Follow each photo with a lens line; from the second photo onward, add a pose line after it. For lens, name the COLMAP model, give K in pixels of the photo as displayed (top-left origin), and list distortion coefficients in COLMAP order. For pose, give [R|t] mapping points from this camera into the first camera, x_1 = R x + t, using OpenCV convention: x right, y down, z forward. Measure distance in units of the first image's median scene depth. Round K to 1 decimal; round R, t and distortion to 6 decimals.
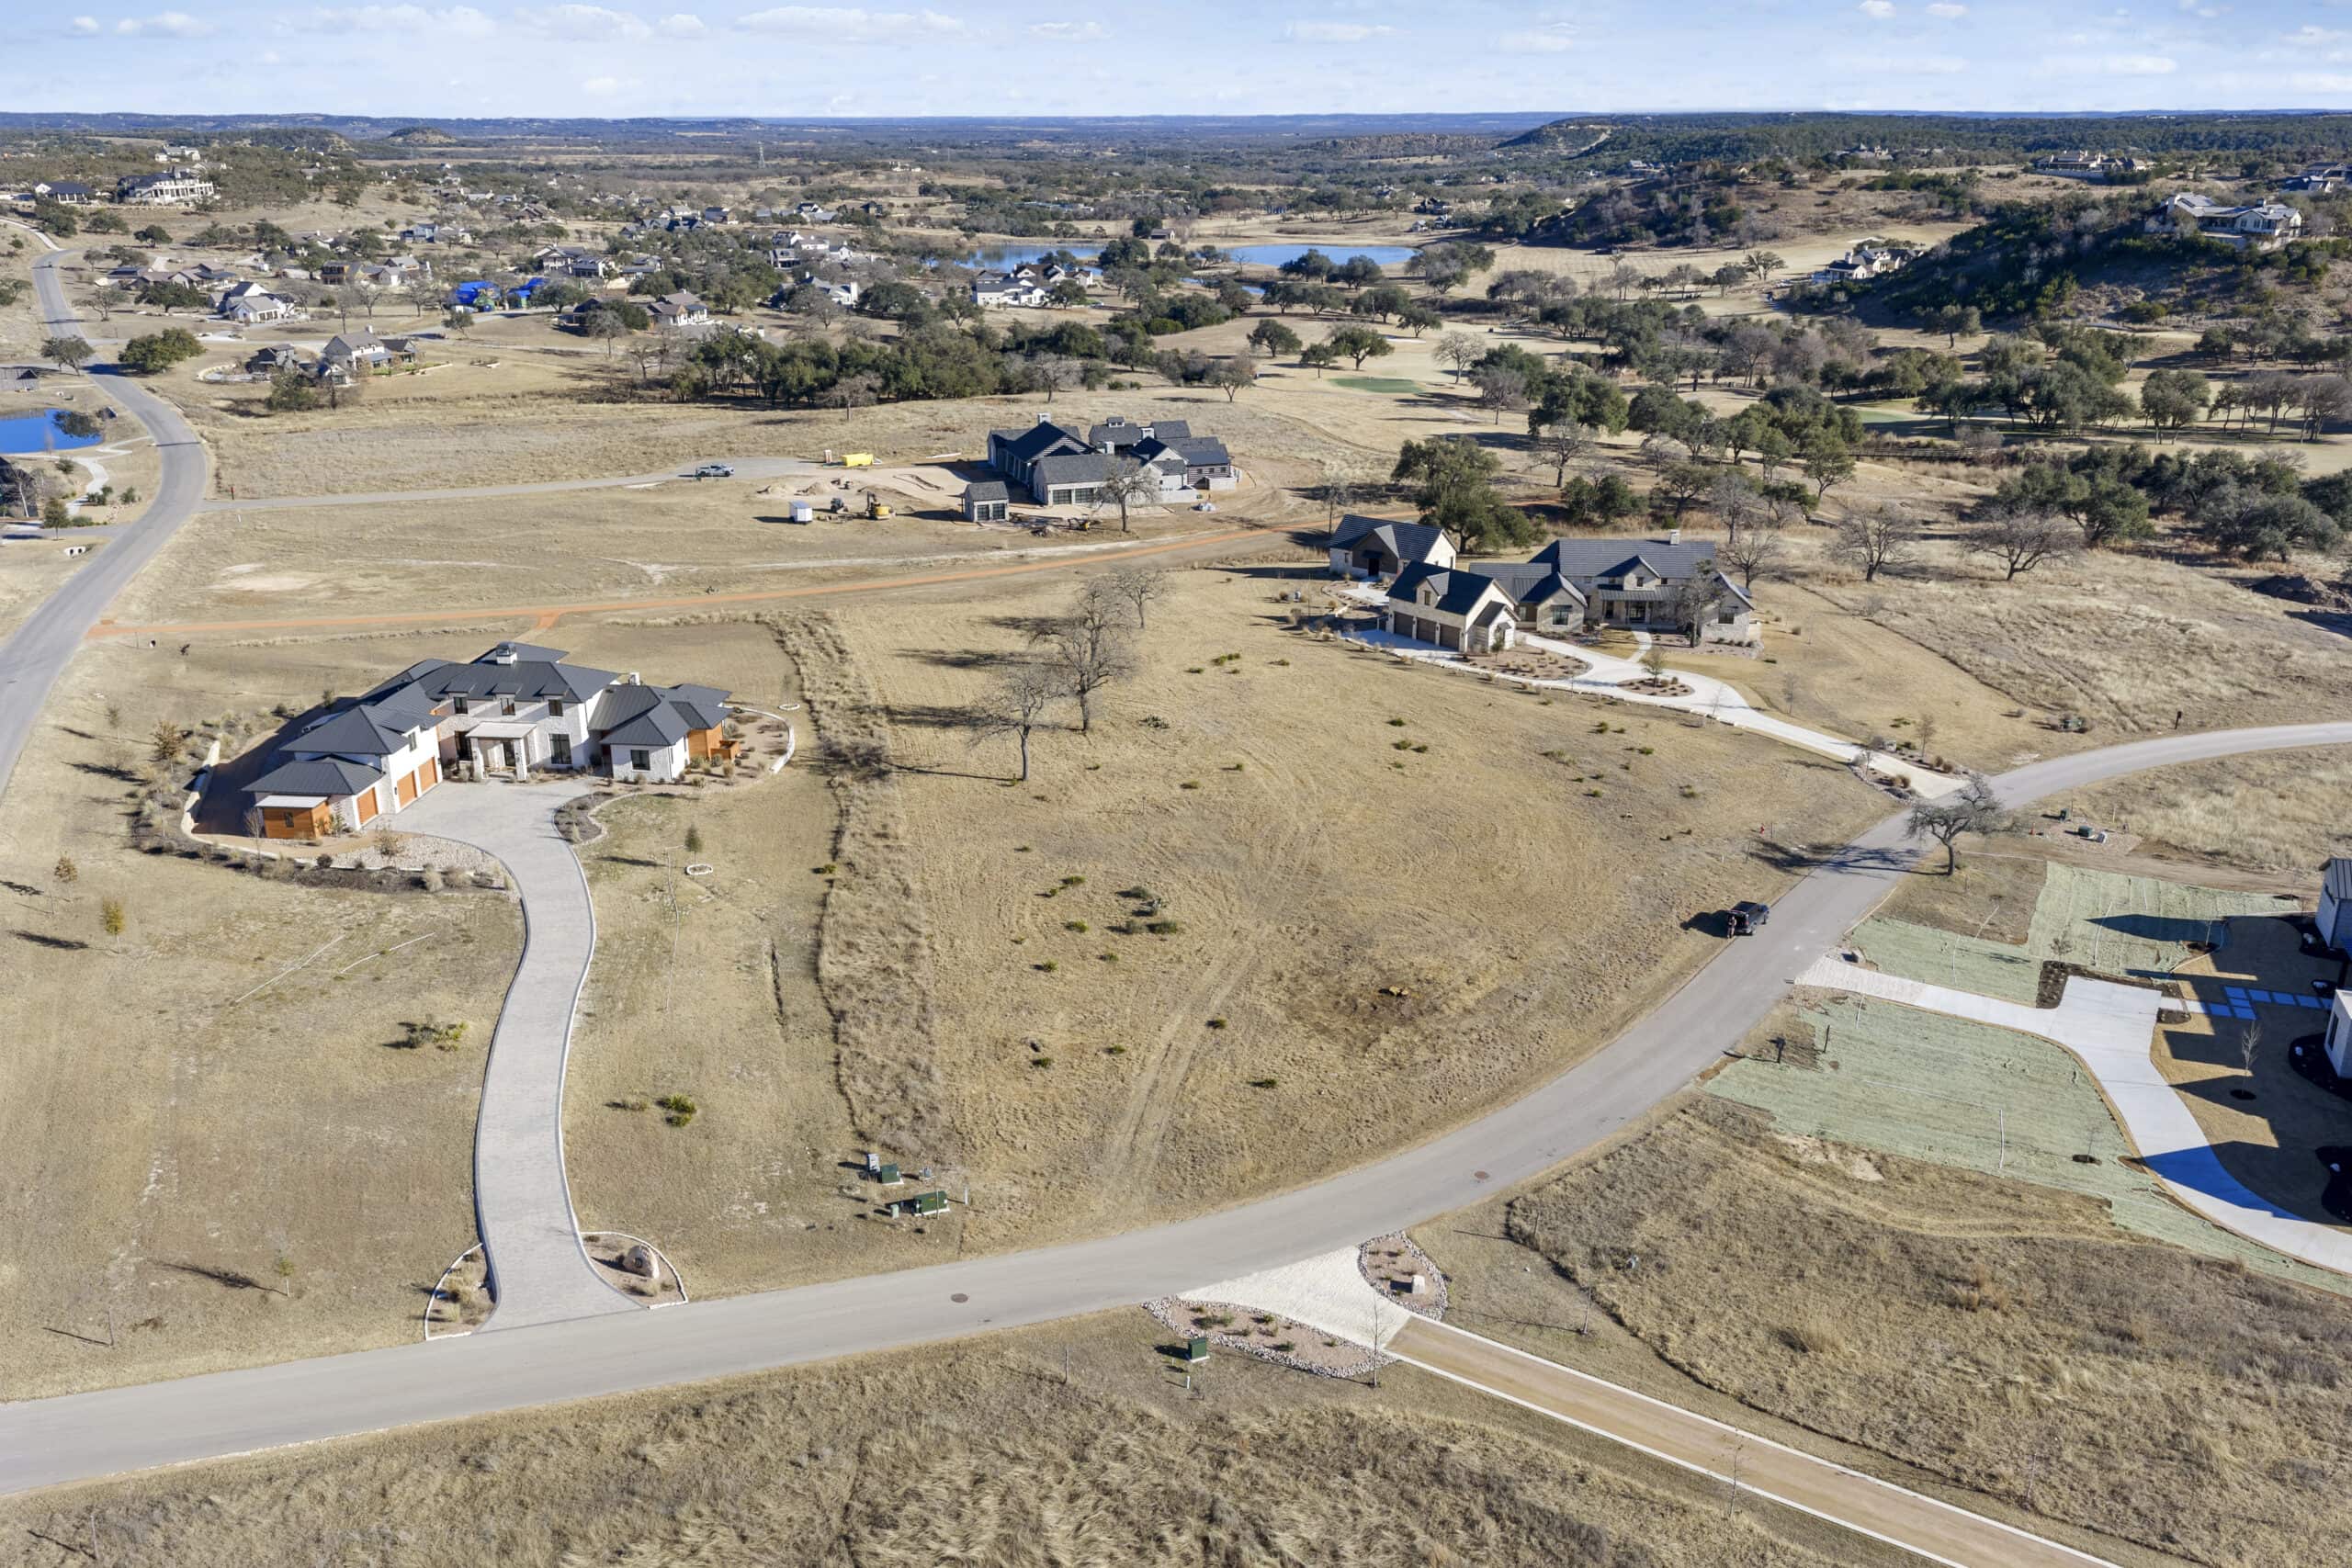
lens RADIAL K [[1947.5, 0, 1176.0], [0, 1947.5, 784.0], [0, 0, 1]] dist [0.014950, -0.025651]
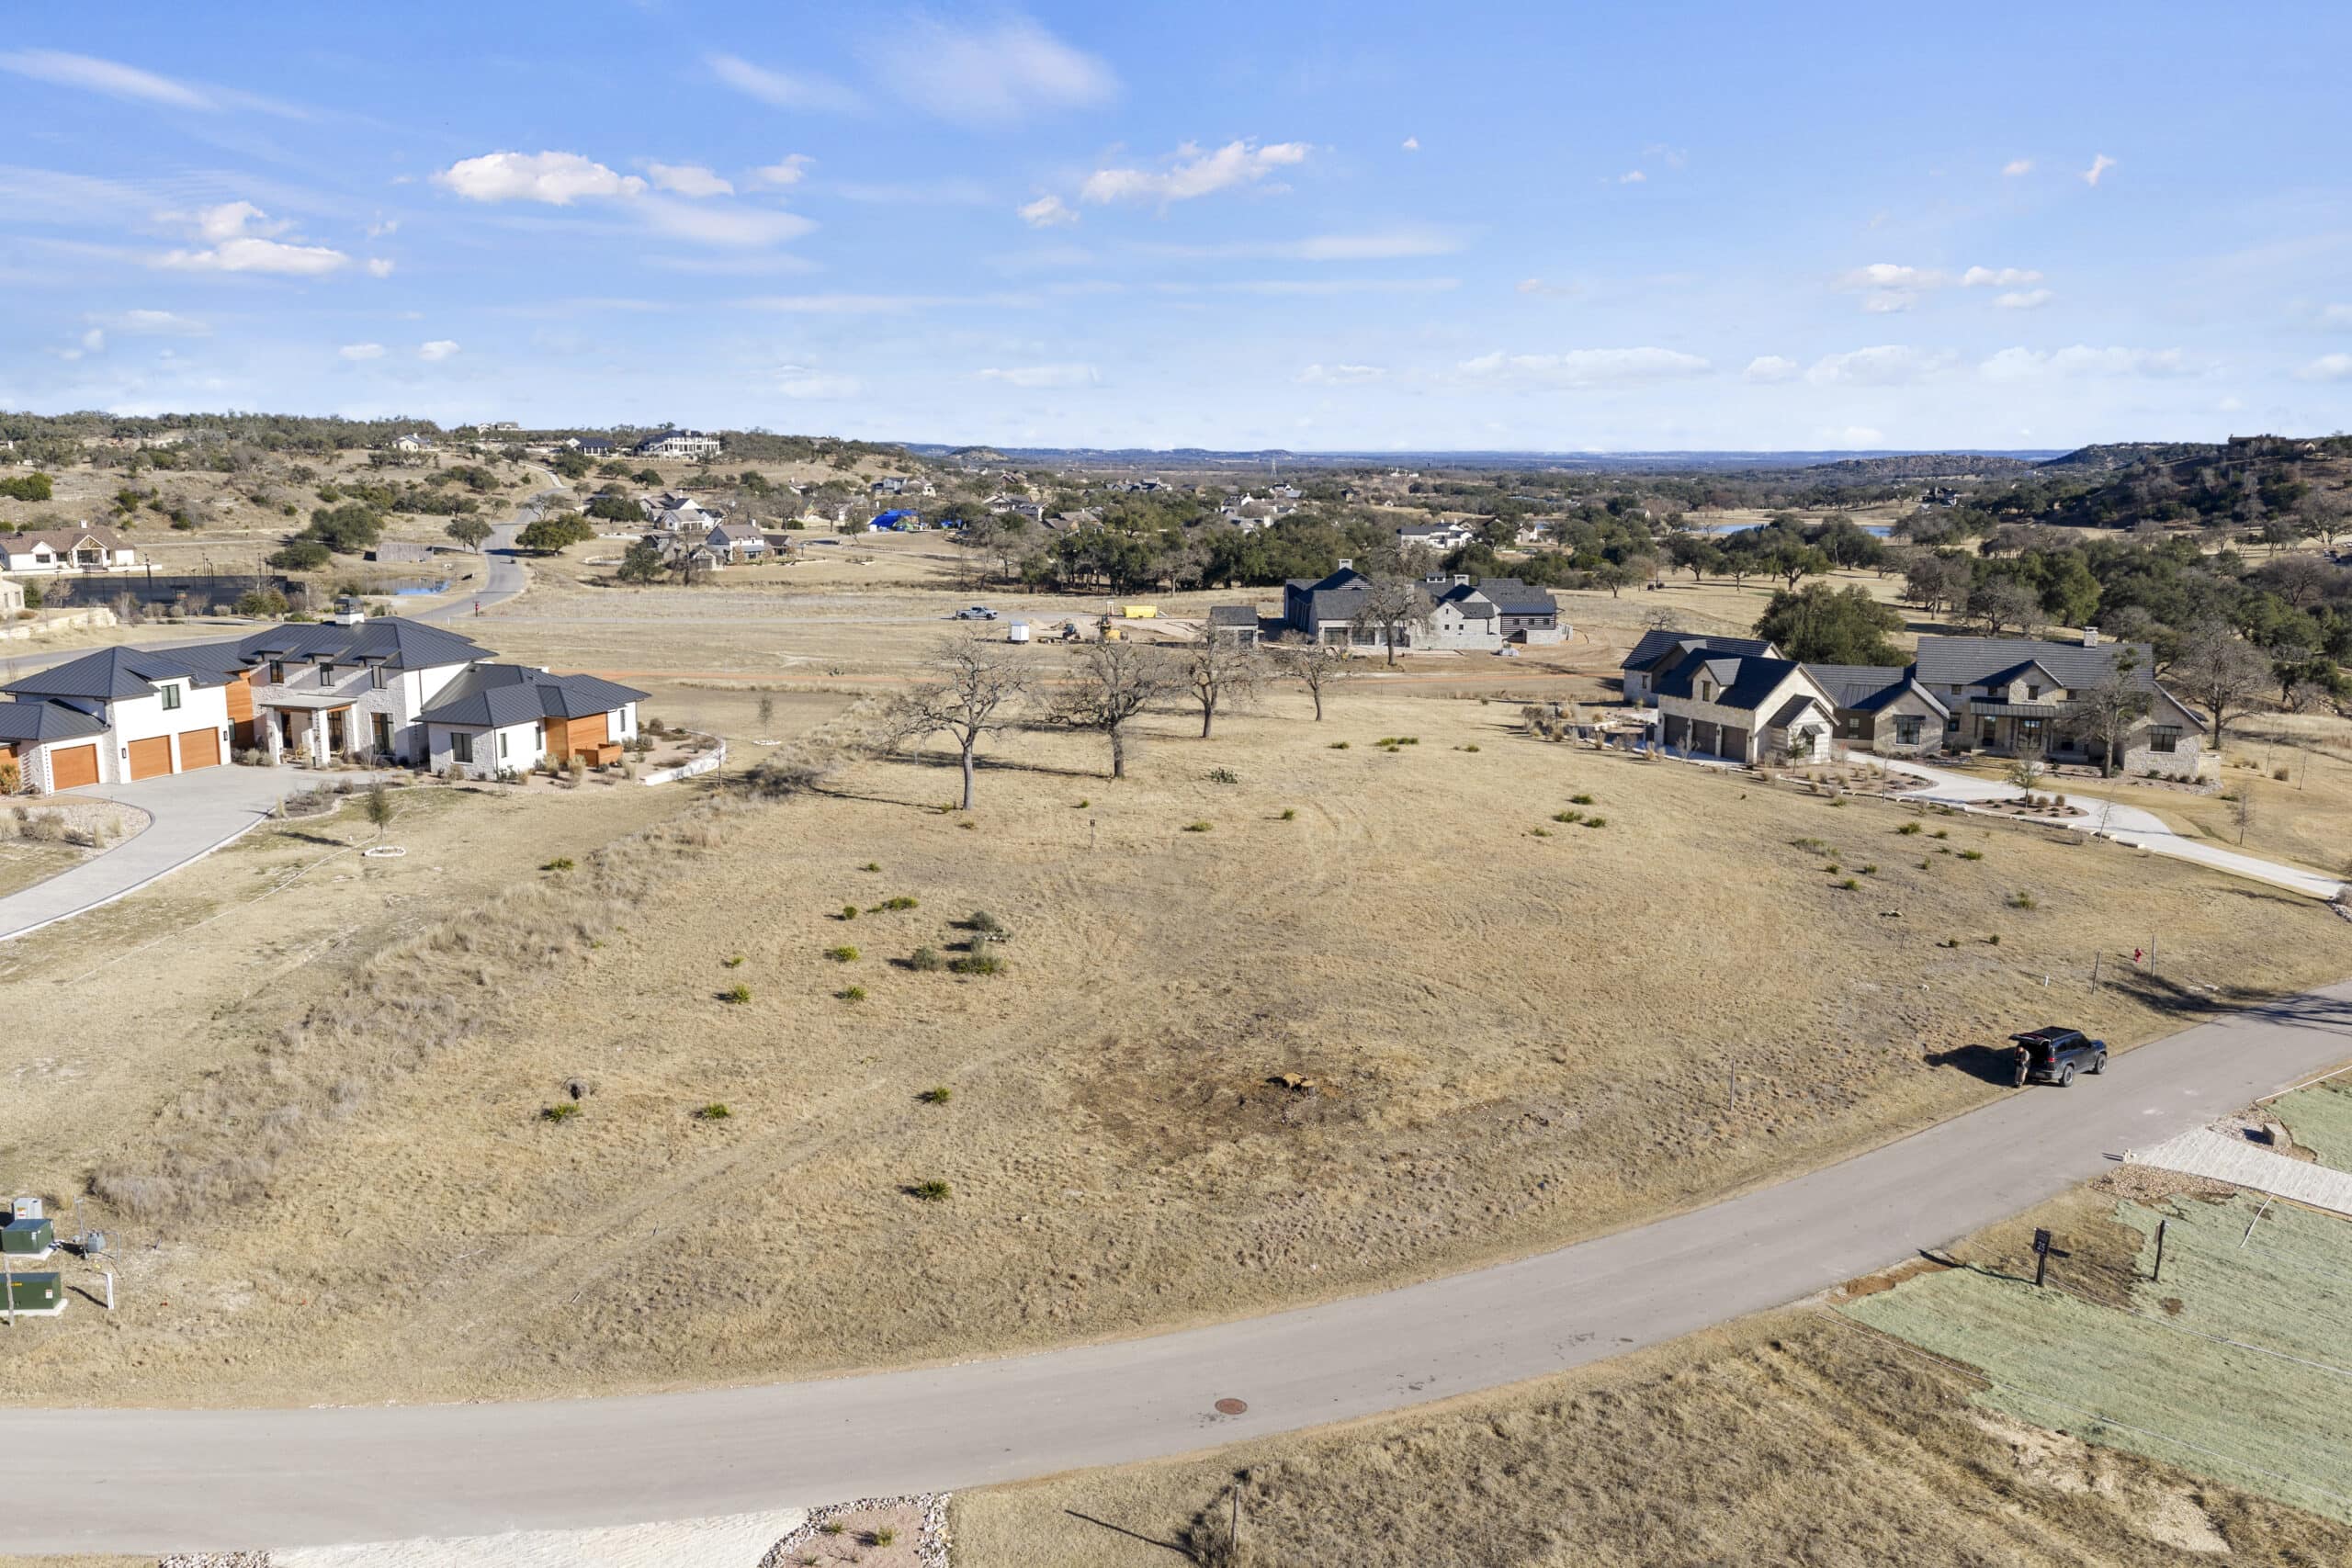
lens RADIAL K [[1947.5, 0, 1176.0], [0, 1947.5, 784.0], [0, 0, 1]] dist [0.014950, -0.025651]
pose [[0.966151, 0.048502, -0.253376, 0.086884], [-0.088537, 0.984854, -0.149079, 0.044199], [0.242308, 0.166466, 0.955812, 0.188358]]
